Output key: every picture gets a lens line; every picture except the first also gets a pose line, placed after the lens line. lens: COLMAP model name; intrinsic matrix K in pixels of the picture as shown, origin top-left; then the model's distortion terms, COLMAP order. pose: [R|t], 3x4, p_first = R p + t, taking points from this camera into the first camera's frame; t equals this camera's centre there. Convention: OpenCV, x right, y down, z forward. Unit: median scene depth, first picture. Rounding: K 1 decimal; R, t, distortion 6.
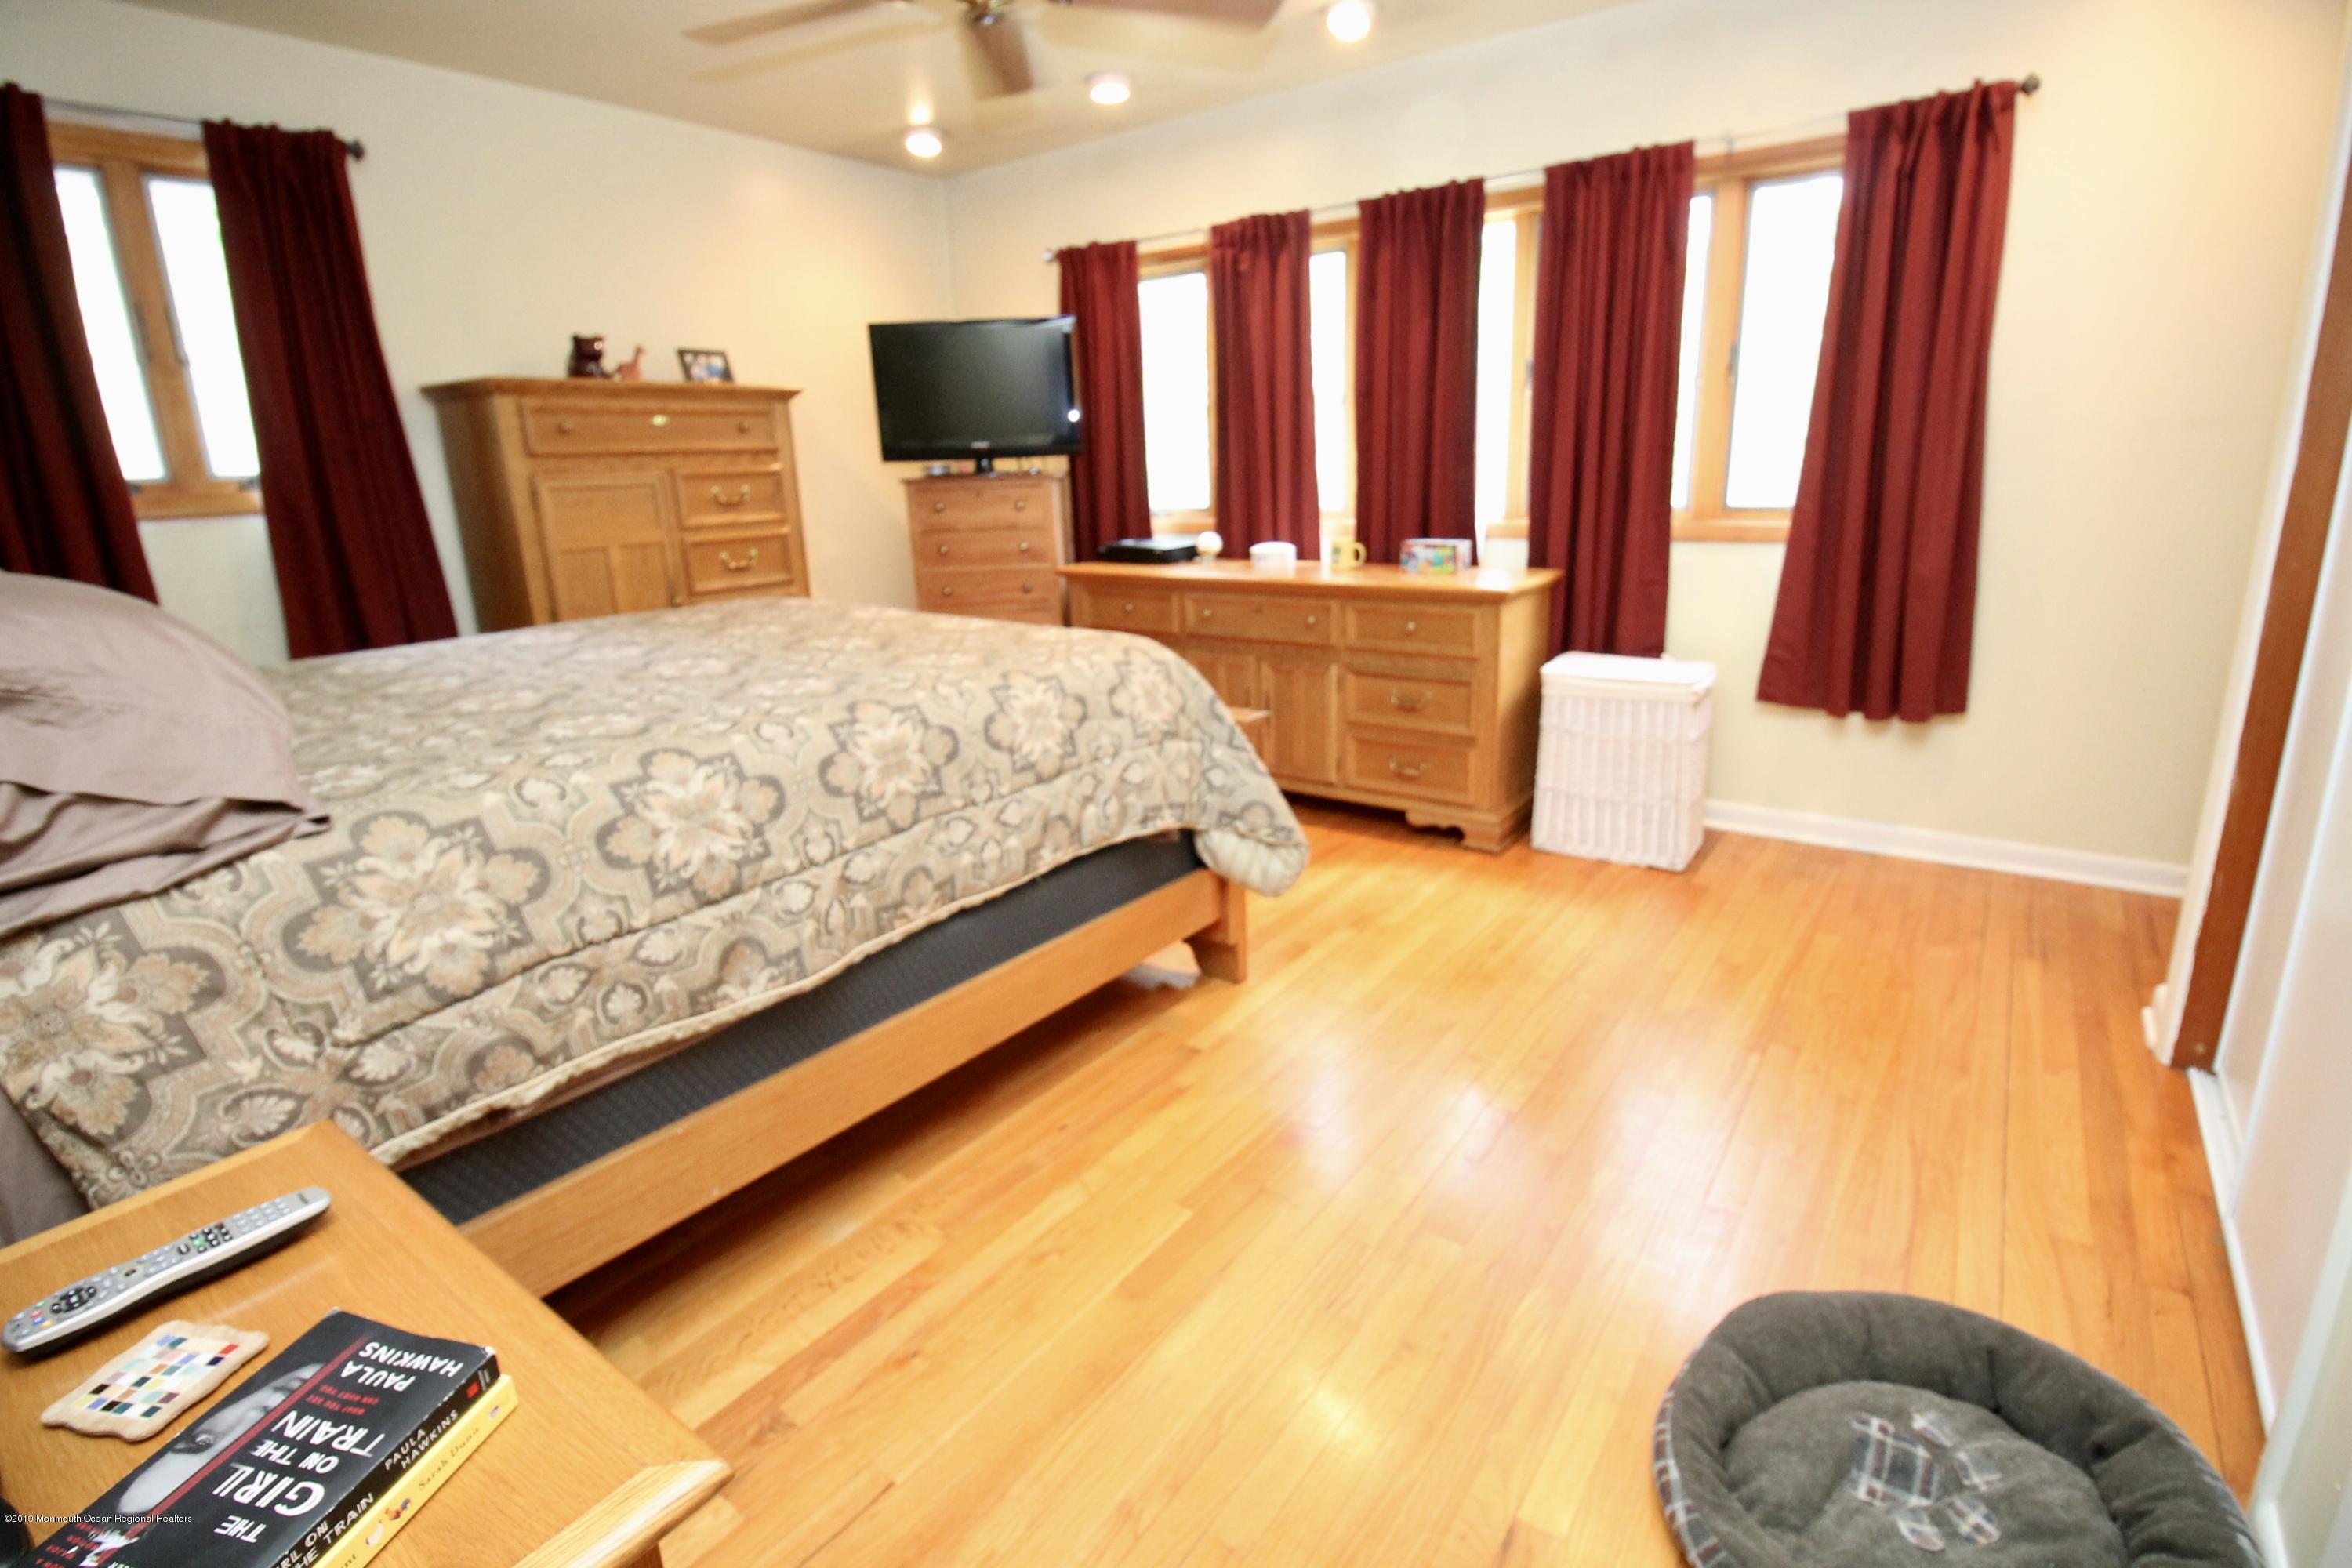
lens RADIAL K [[1113.0, 0, 1183.9], [0, 1113.0, 775.5], [0, 0, 1]] dist [-0.005212, -0.001737]
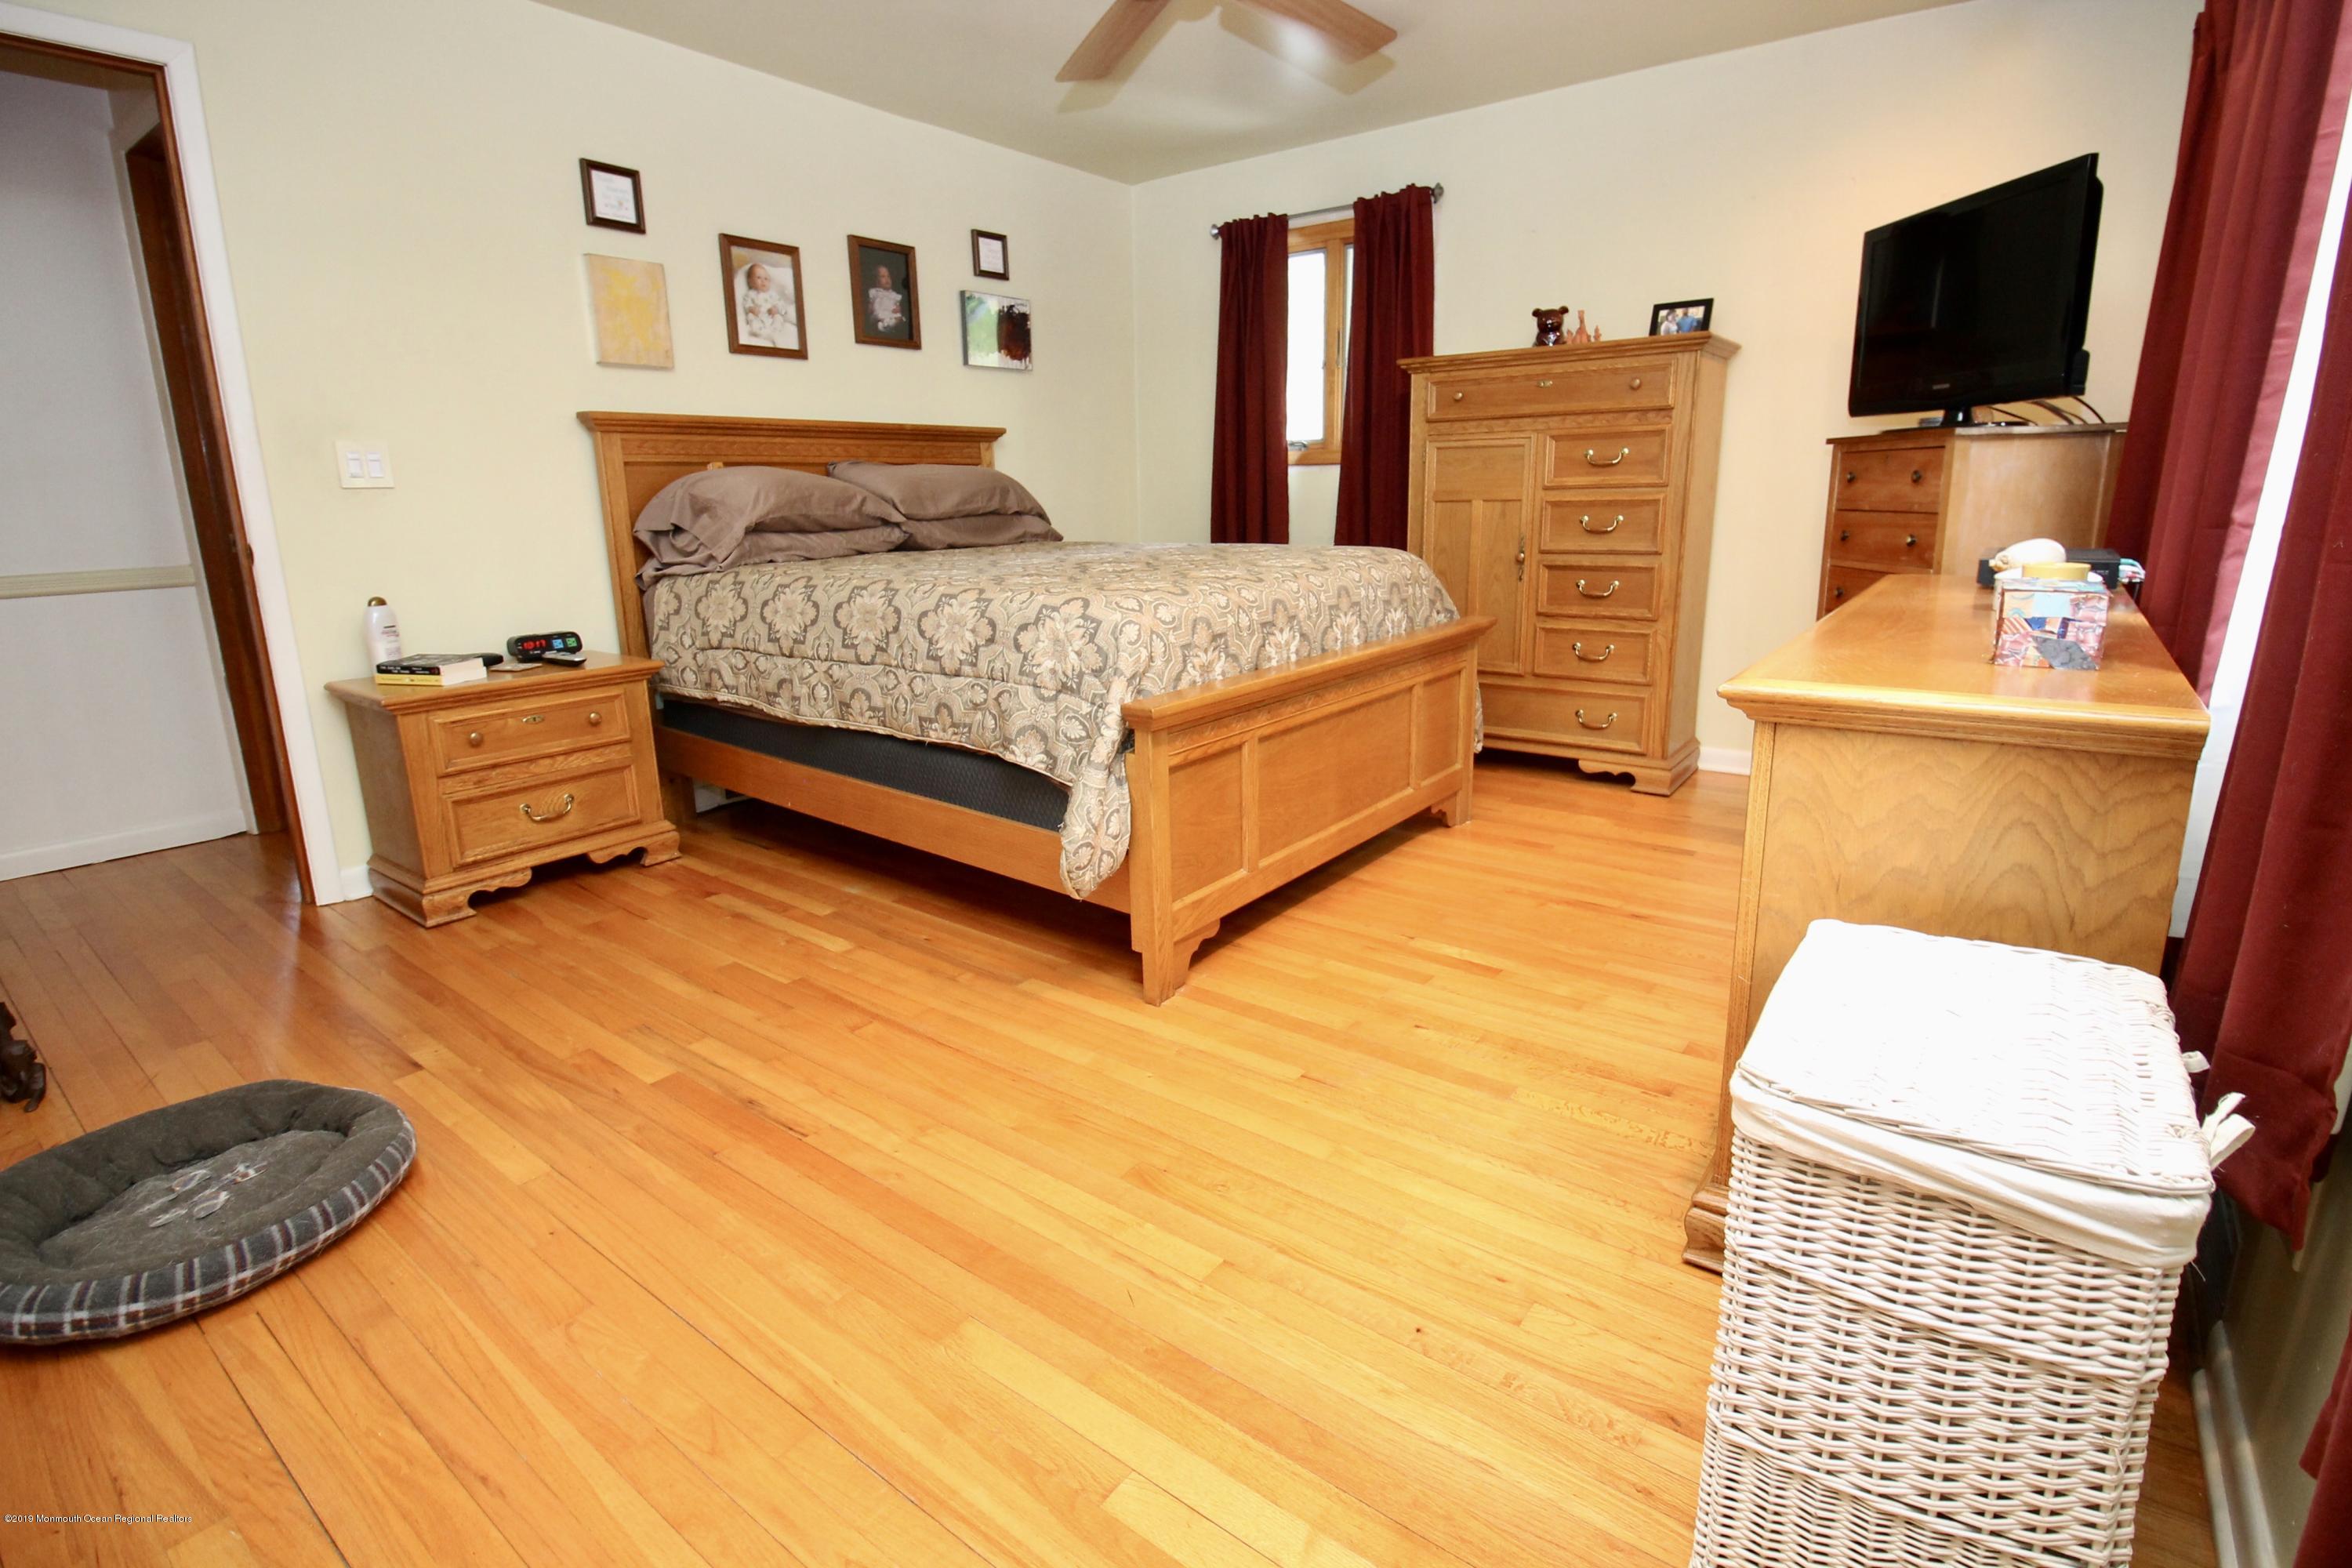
lens RADIAL K [[1113.0, 0, 1183.7], [0, 1113.0, 769.2], [0, 0, 1]] dist [-0.005212, -0.001737]
pose [[-0.018816, 0.279629, -0.959924, 1.080256], [-0.258648, 0.926050, 0.274831, -0.303026], [0.965788, 0.253453, 0.054901, 1.175173]]
